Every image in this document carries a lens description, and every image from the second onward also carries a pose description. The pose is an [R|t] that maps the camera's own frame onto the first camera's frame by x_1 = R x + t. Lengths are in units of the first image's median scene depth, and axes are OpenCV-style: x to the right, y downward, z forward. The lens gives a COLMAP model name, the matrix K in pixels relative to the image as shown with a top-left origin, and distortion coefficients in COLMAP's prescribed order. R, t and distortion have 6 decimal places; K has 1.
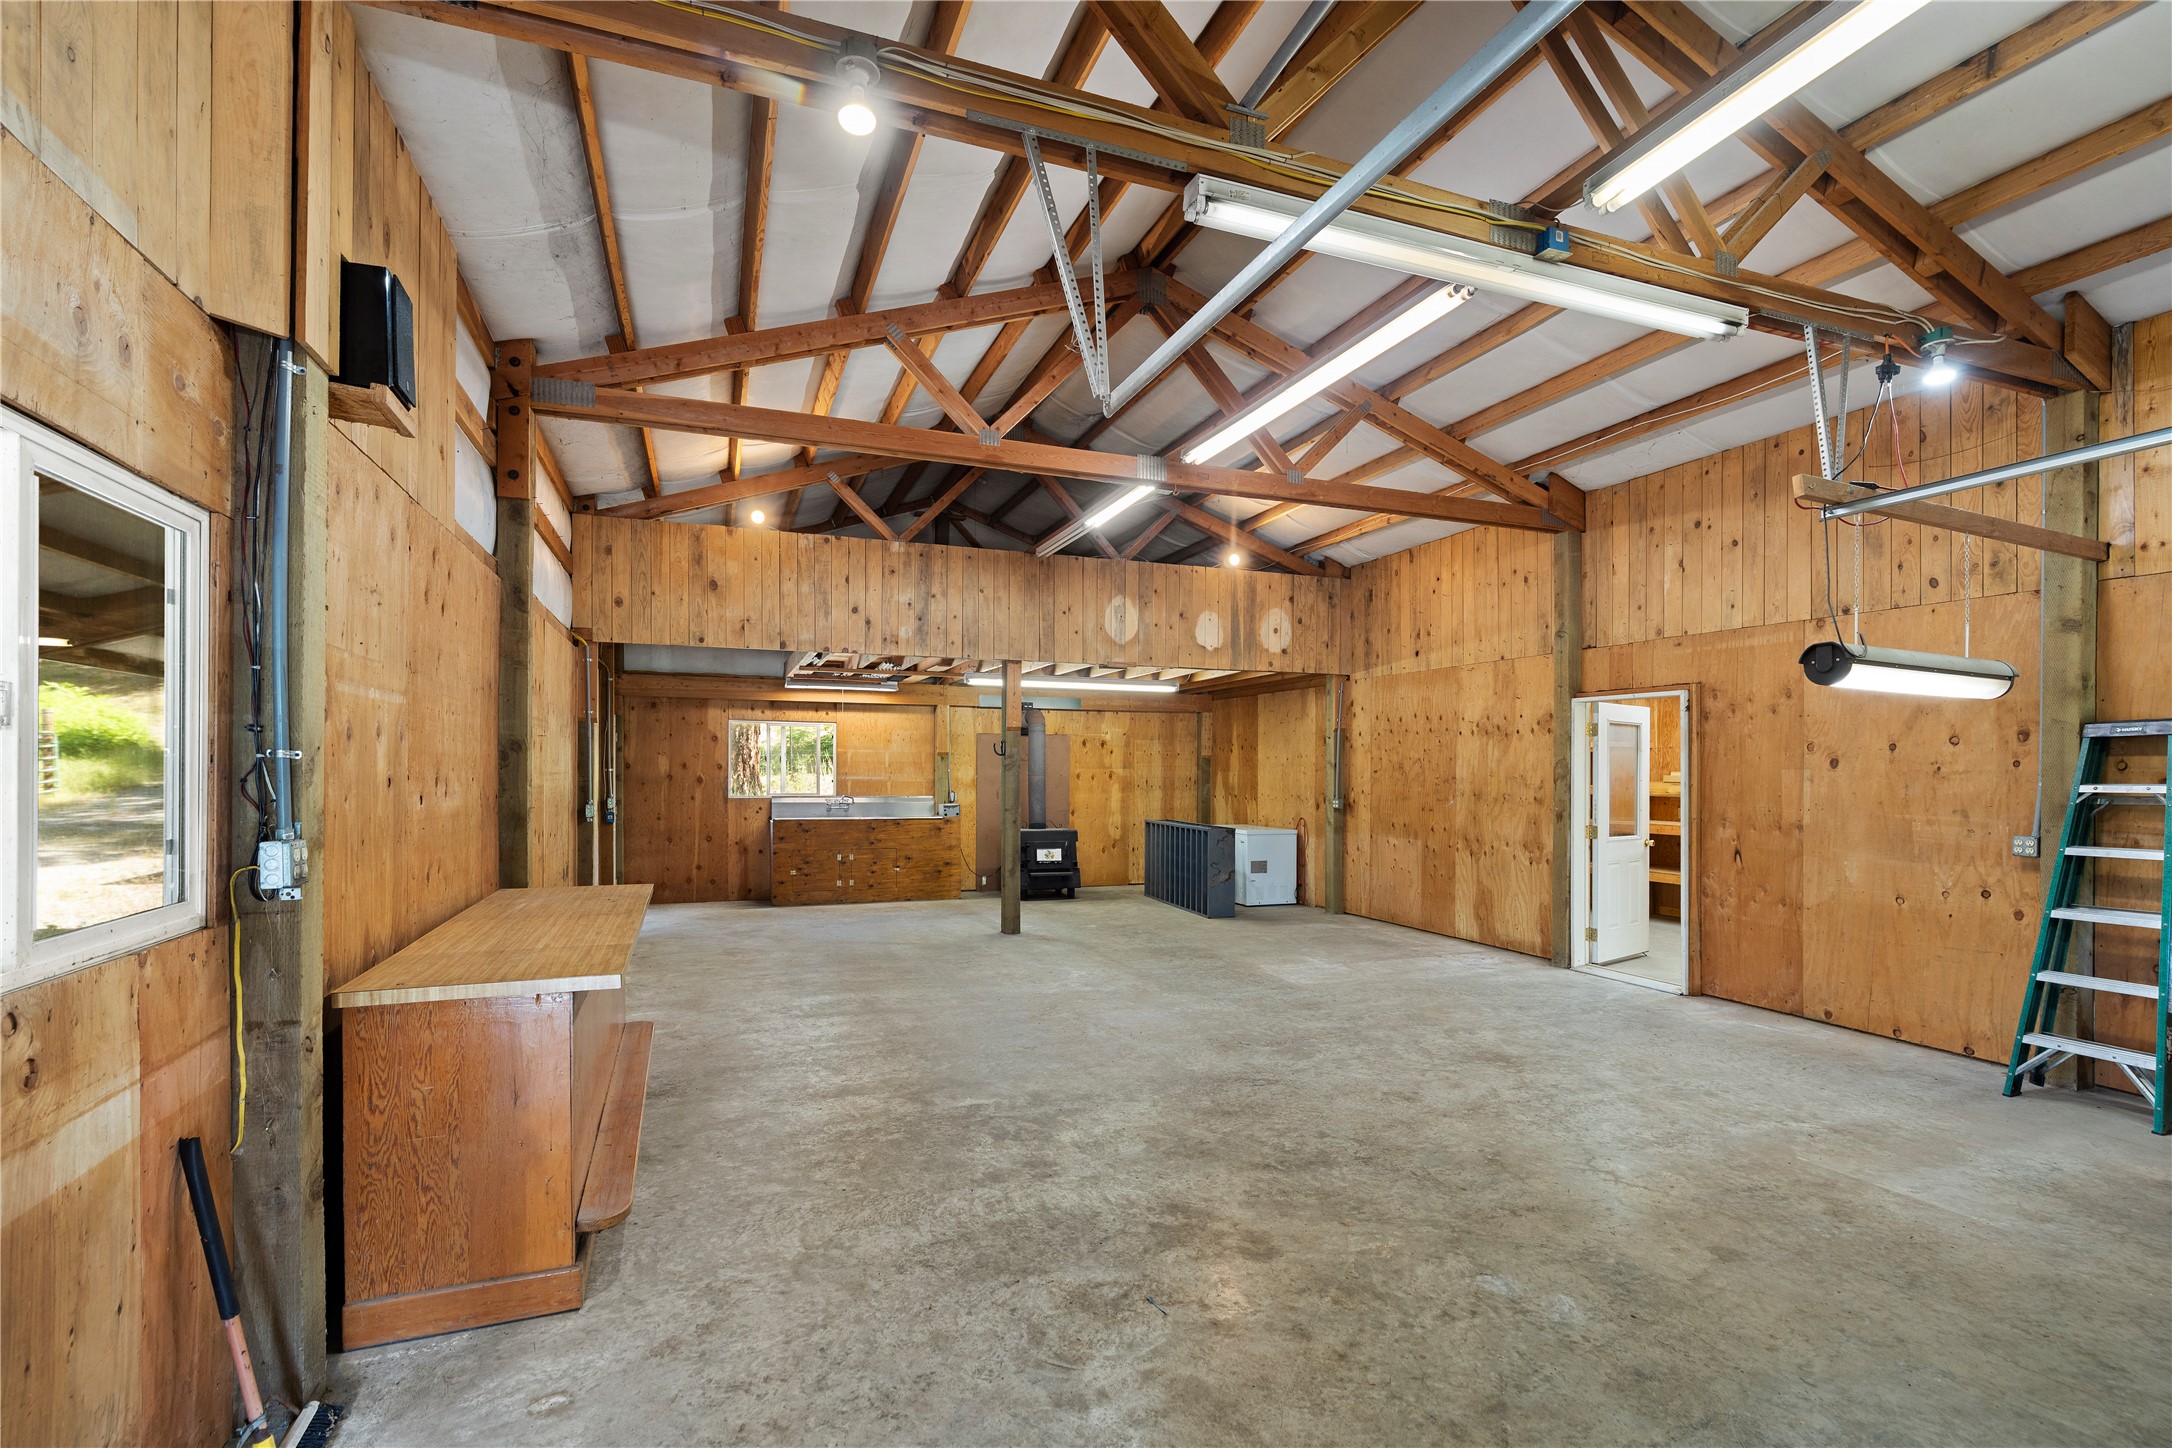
lens RADIAL K [[978.3, 0, 1075.9], [0, 978.3, 775.5], [0, 0, 1]] dist [-0.010788, 0.003893]
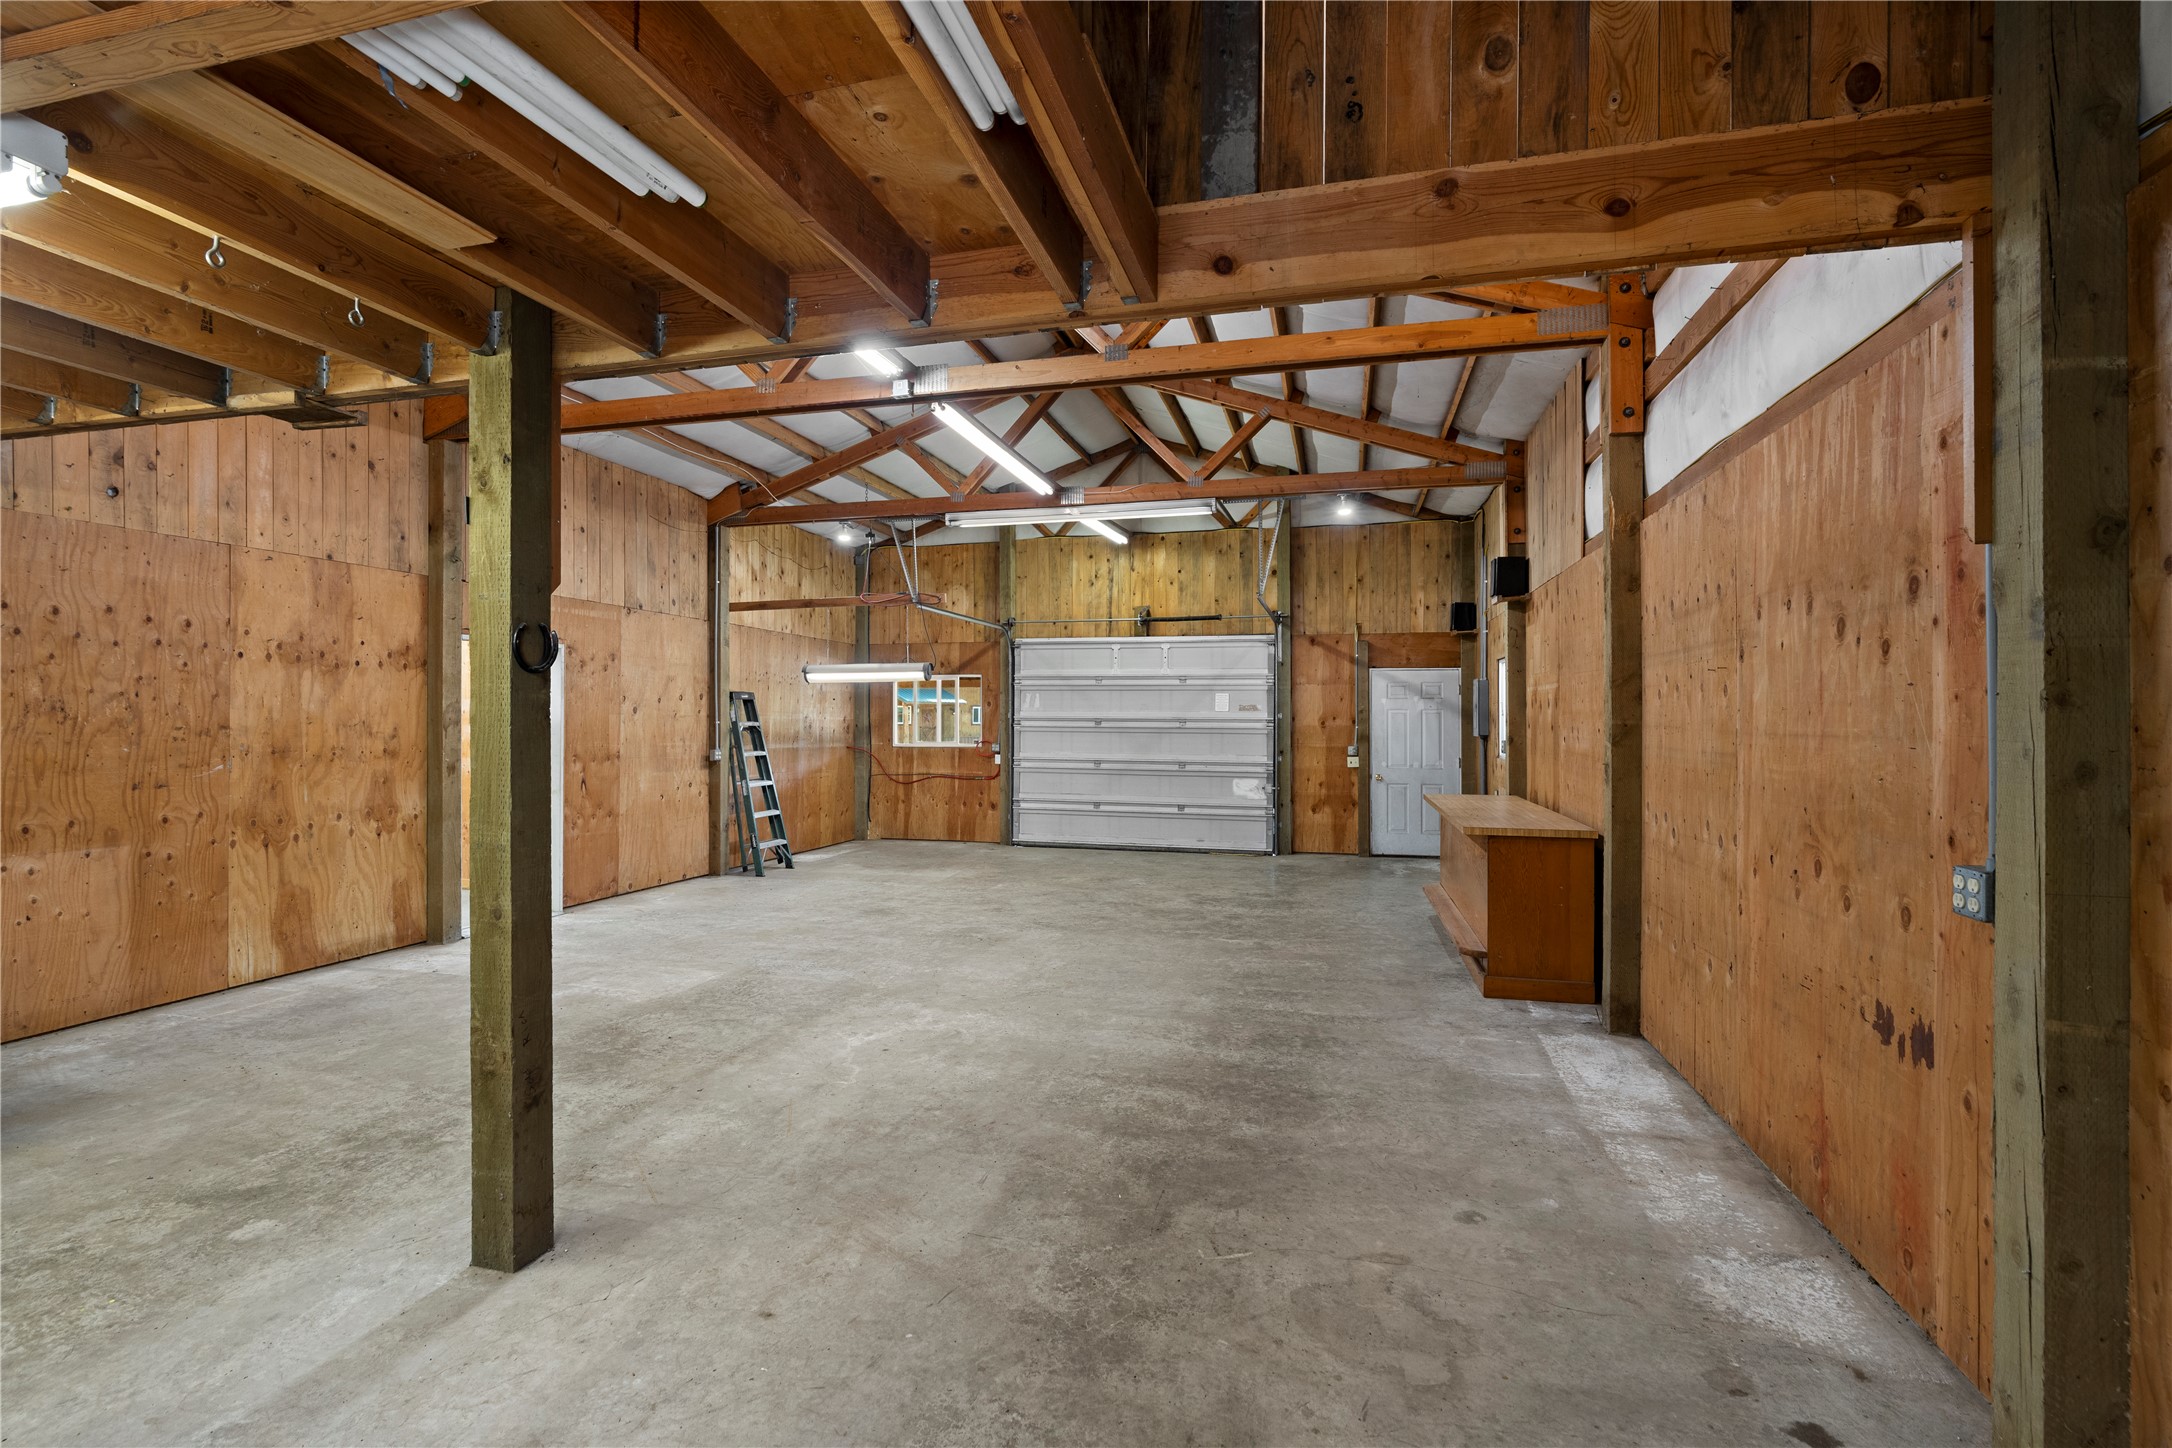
lens RADIAL K [[978.3, 0, 1086.4], [0, 978.3, 714.0], [0, 0, 1]] dist [-0.010788, 0.003893]
pose [[-0.815422, -0.004535, 0.578849, -0.320931], [-0.003163, 0.999989, 0.003380, -0.007637], [-0.578858, 0.000925, -0.815428, 0.951235]]
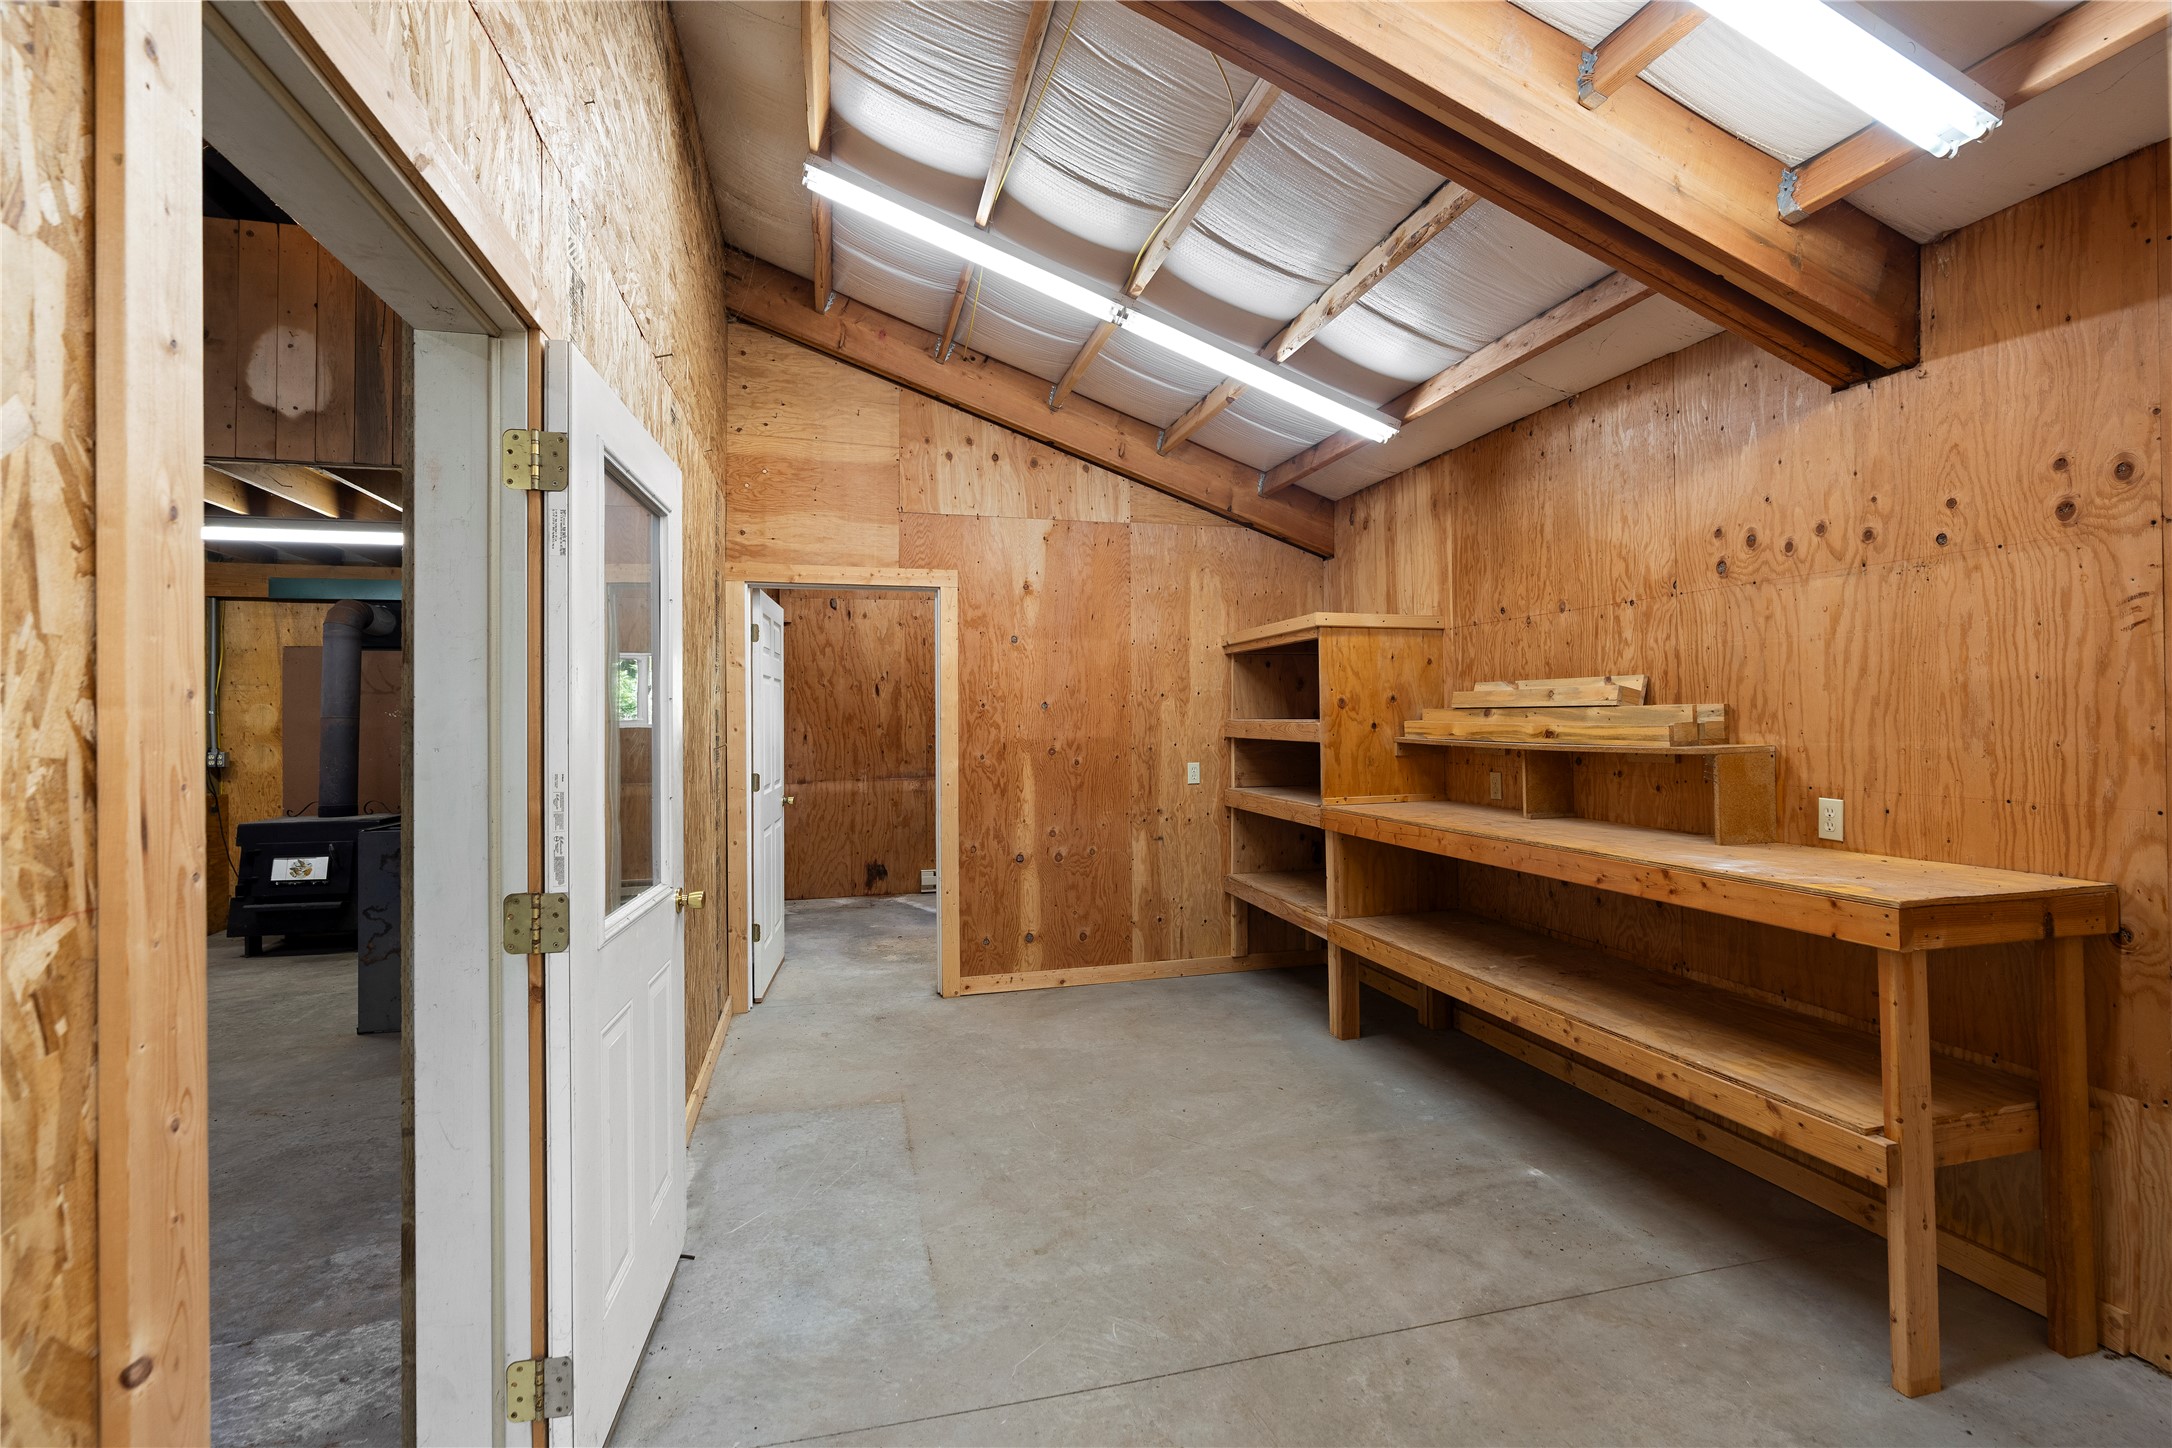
lens RADIAL K [[978.3, 0, 1080.7], [0, 978.3, 721.7], [0, 0, 1]] dist [-0.010788, 0.003893]
pose [[0.993397, -0.012000, -0.114098, 0.467309], [0.011216, 0.999909, -0.007509, 0.010845], [0.114178, 0.006180, 0.993441, 0.544842]]
